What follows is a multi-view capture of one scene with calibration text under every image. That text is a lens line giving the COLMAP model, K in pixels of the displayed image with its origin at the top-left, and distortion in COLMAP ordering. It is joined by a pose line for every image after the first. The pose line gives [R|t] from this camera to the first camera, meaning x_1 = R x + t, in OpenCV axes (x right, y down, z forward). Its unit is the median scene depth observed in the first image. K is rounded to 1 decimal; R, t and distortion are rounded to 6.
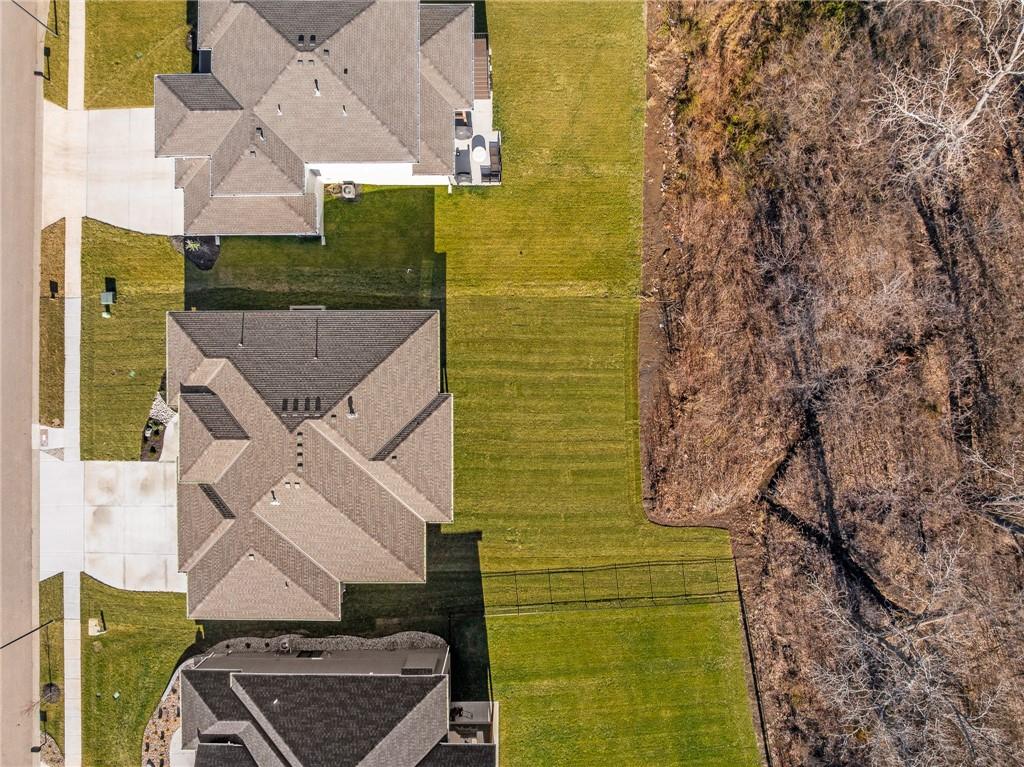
lens RADIAL K [[720.0, 0, 515.2], [0, 720.0, 382.3], [0, 0, 1]] dist [-0.032571, -0.005490]
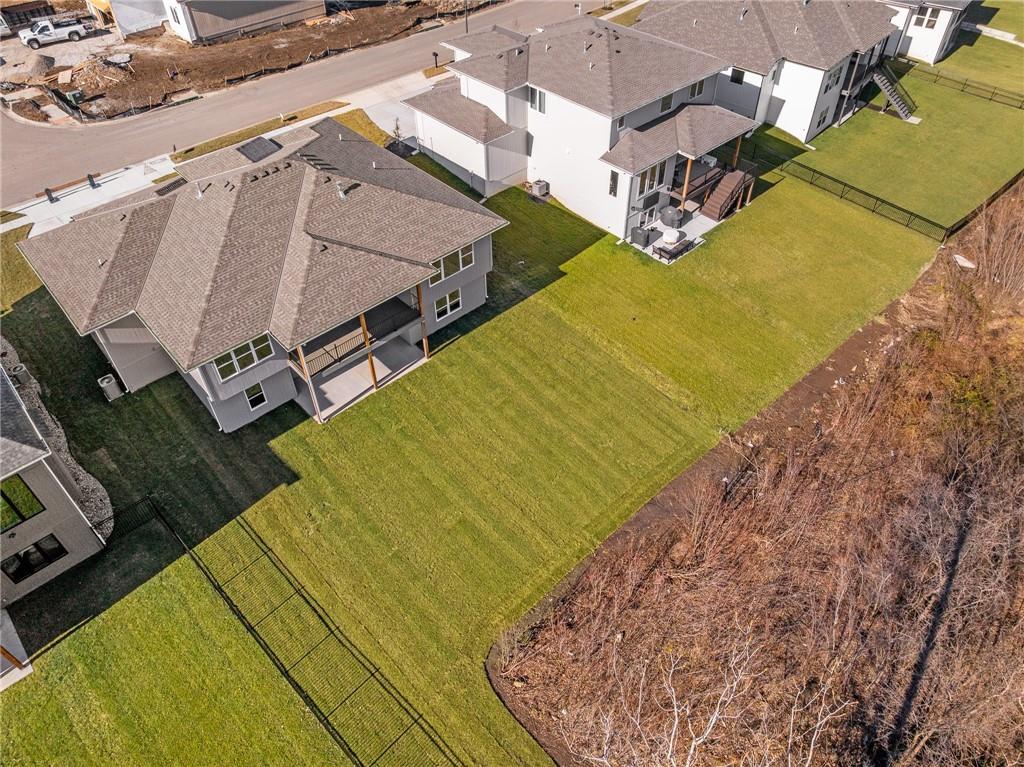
lens RADIAL K [[720.0, 0, 515.2], [0, 720.0, 382.3], [0, 0, 1]] dist [-0.032571, -0.005490]
pose [[0.676210, 0.515427, -0.526379, 0.375445], [-0.736662, 0.481073, -0.475287, 0.329561], [0.008251, 0.709157, 0.705002, 0.490066]]
